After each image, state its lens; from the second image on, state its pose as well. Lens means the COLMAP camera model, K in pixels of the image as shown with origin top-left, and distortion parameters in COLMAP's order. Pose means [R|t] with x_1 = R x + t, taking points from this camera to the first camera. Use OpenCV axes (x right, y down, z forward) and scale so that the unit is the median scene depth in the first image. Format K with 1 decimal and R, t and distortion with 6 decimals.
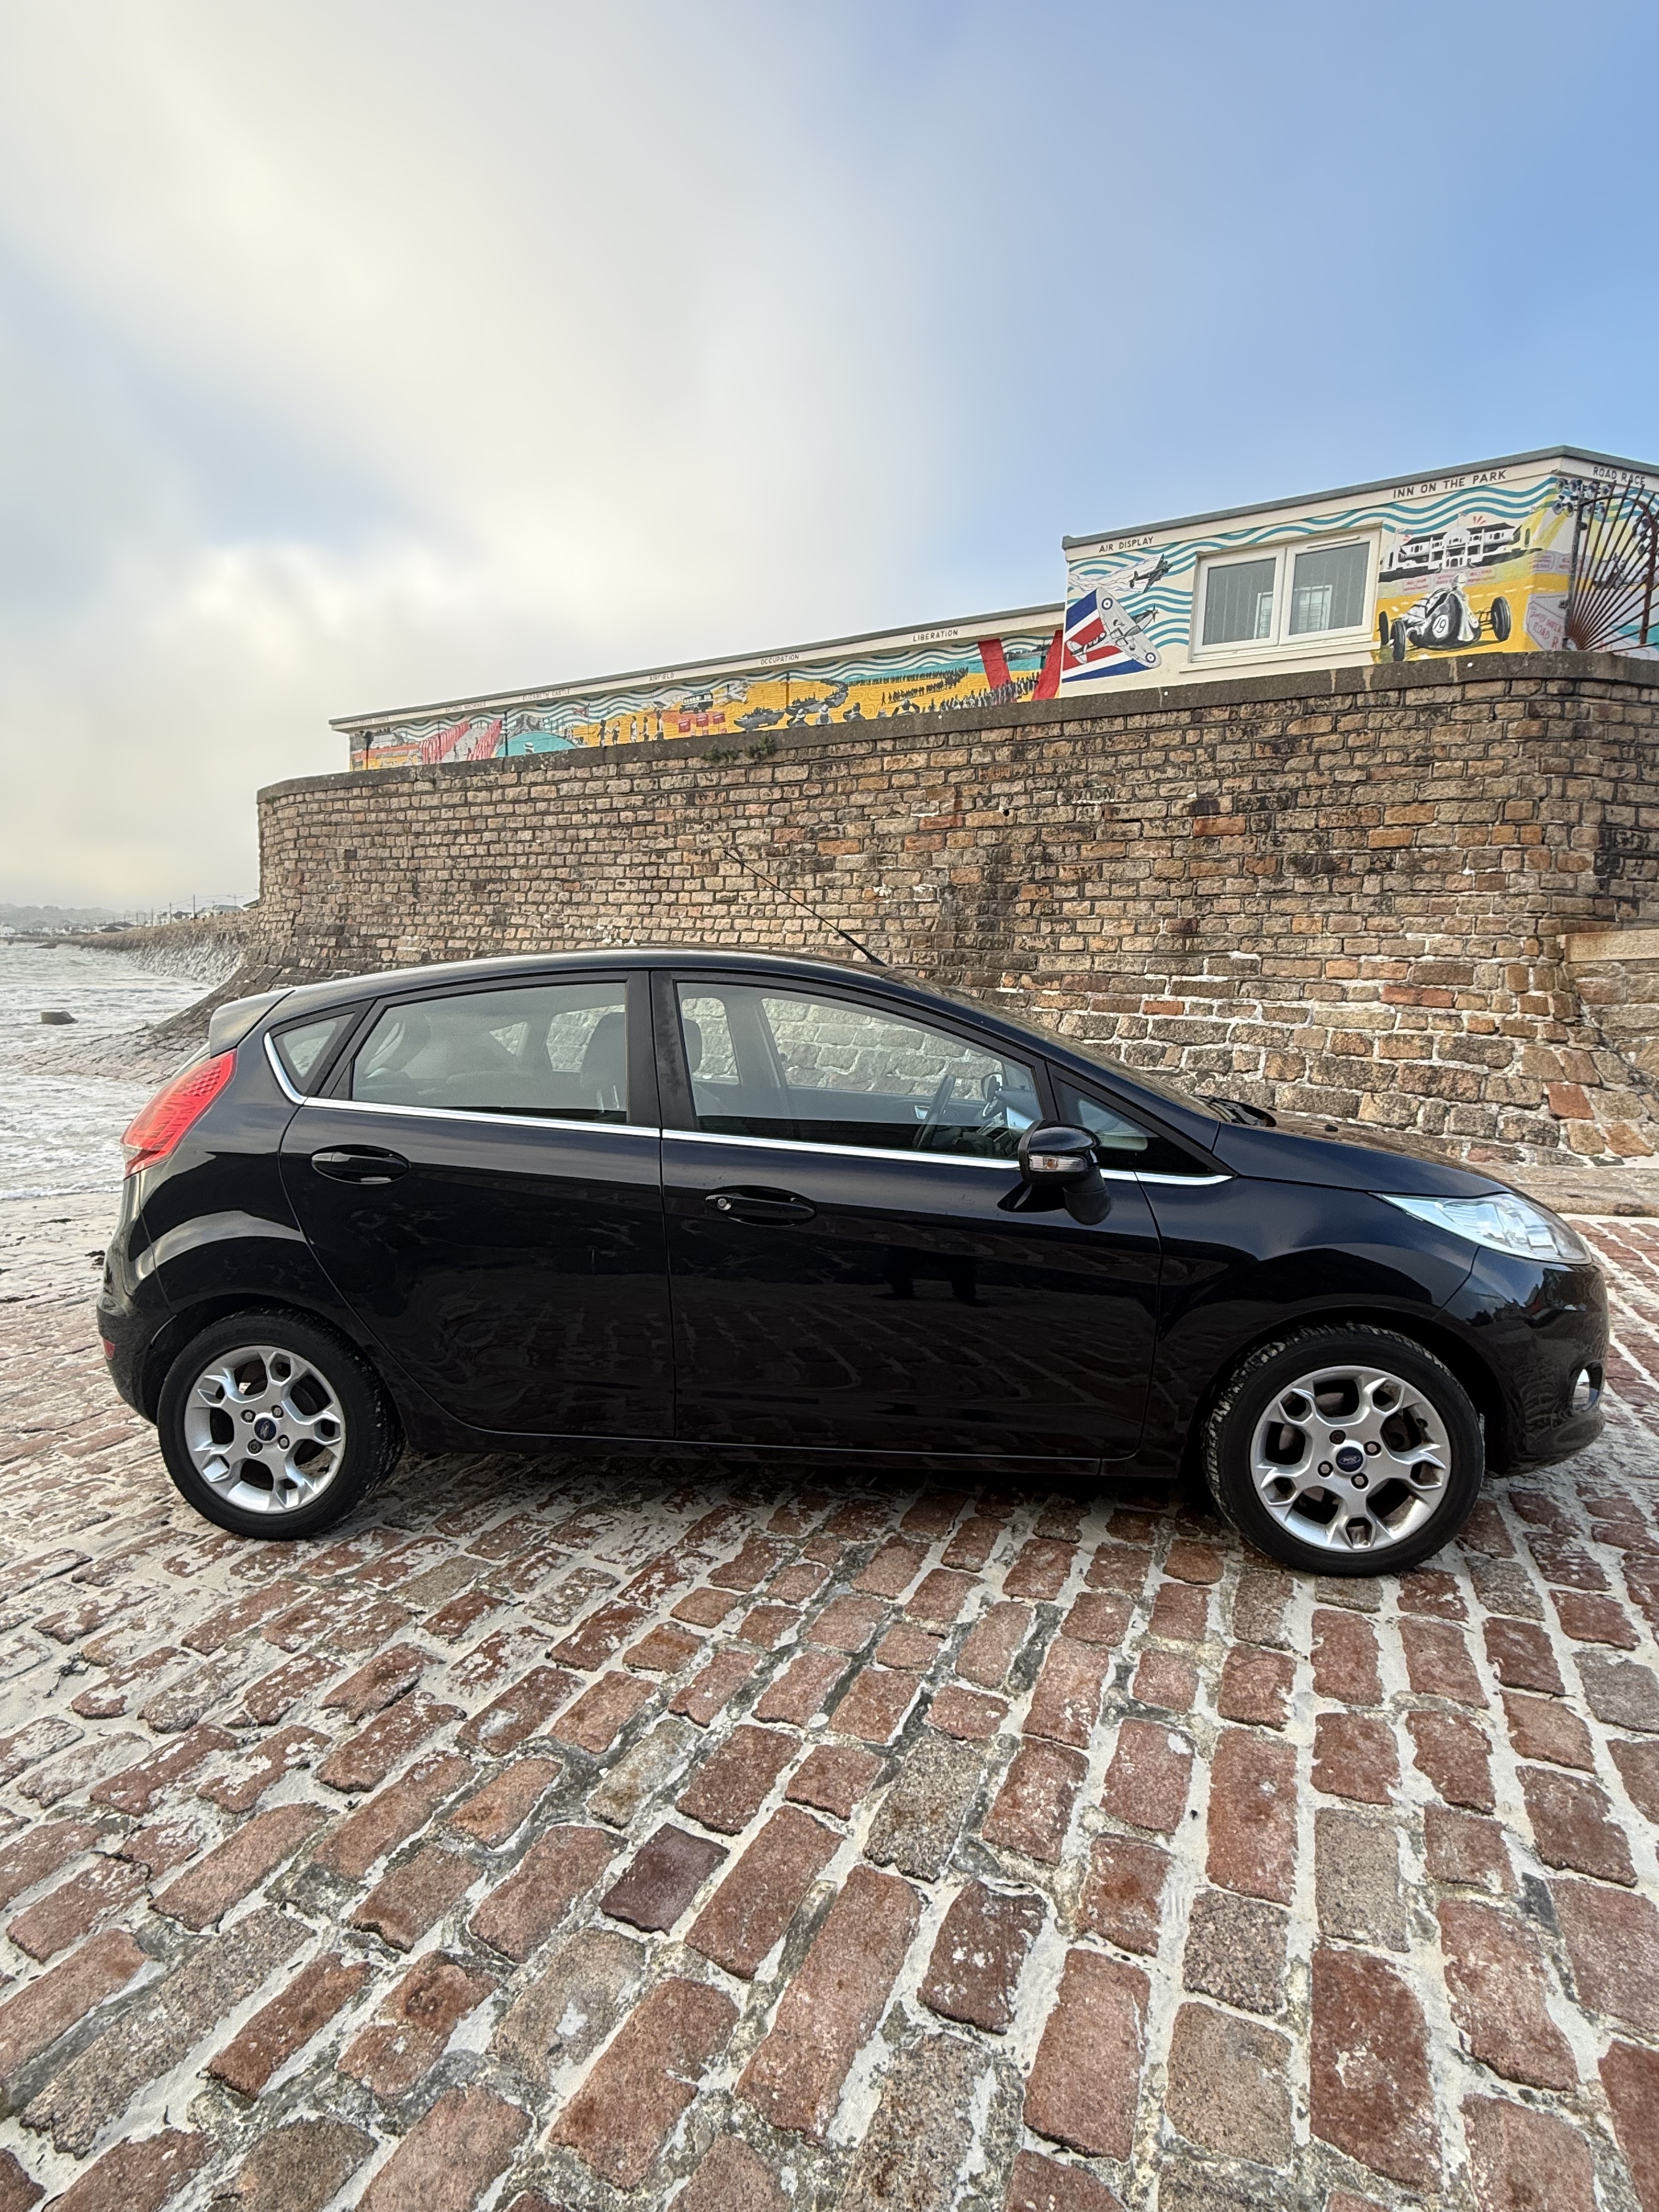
lens RADIAL K [[1053.2, 0, 826.6], [0, 1053.2, 1110.2], [0, 0, 1]] dist [-0.002217, 0.000950]
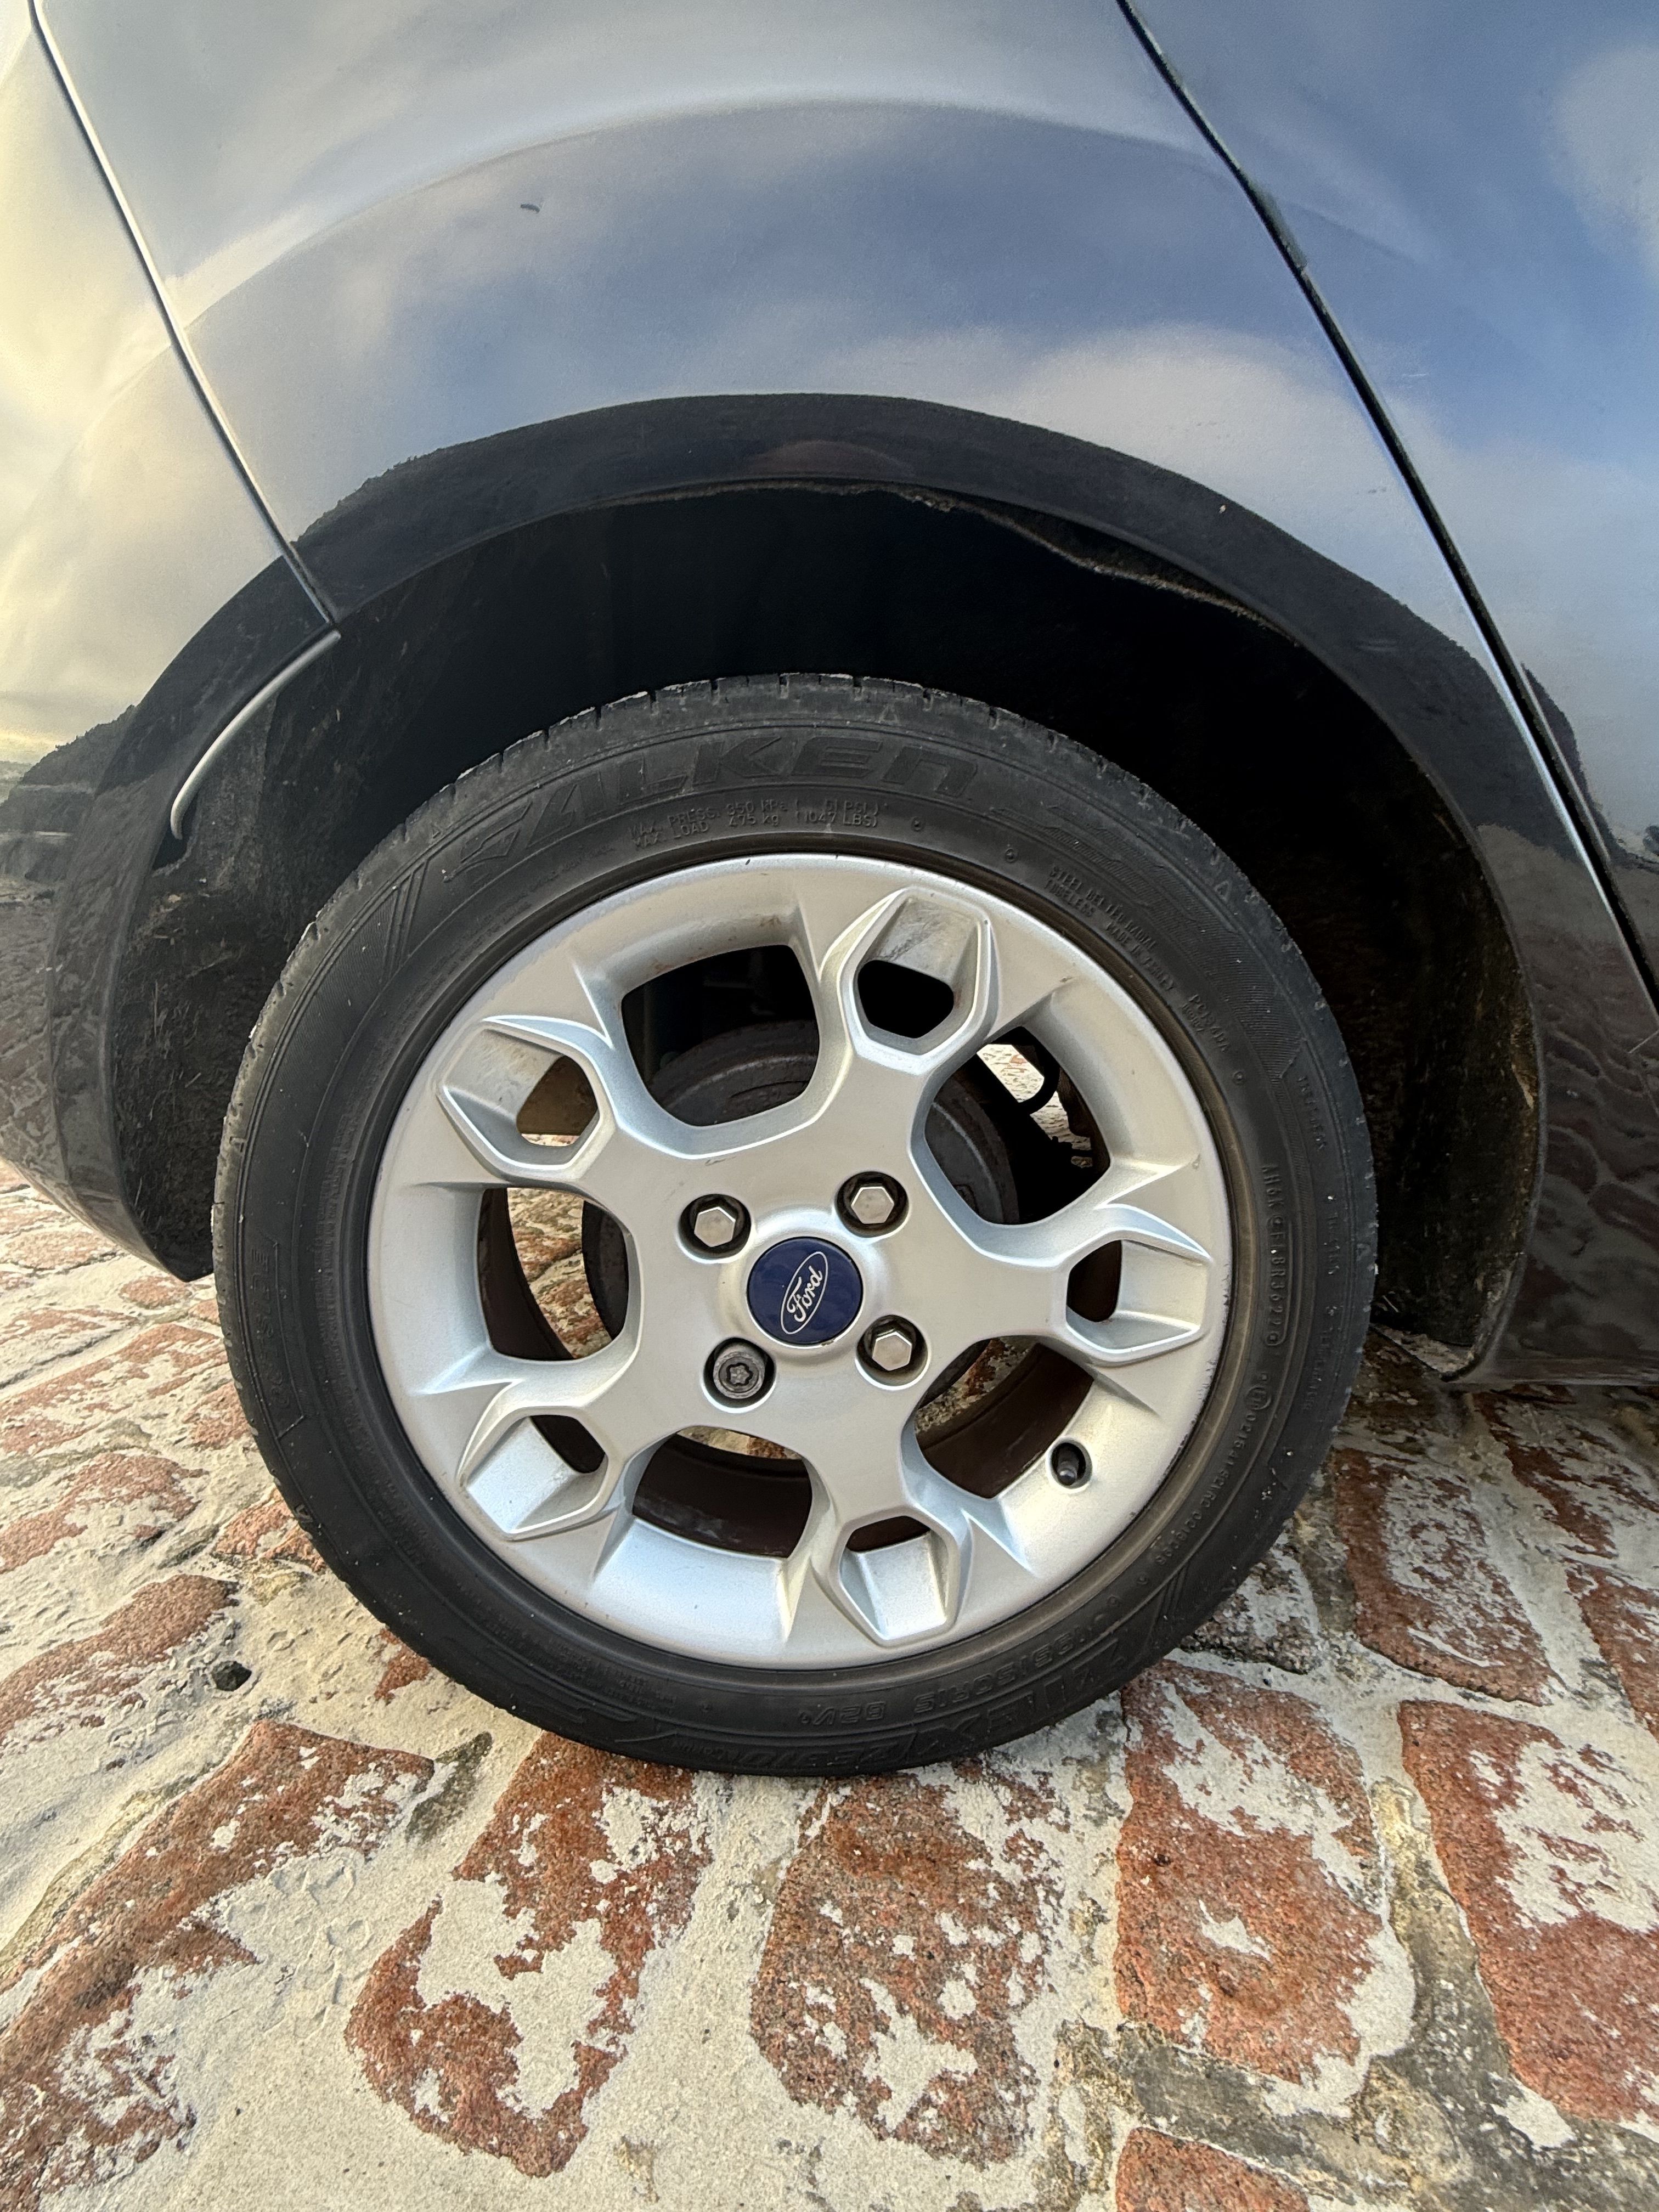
lens RADIAL K [[1053.2, 0, 838.6], [0, 1053.2, 1095.5], [0, 0, 1]] dist [-0.002217, 0.000950]
pose [[0.989406, 0.021517, 0.143571, -0.145662], [-0.040054, 0.991029, 0.127503, 0.062681], [-0.139540, -0.131903, 0.981392, 0.210439]]
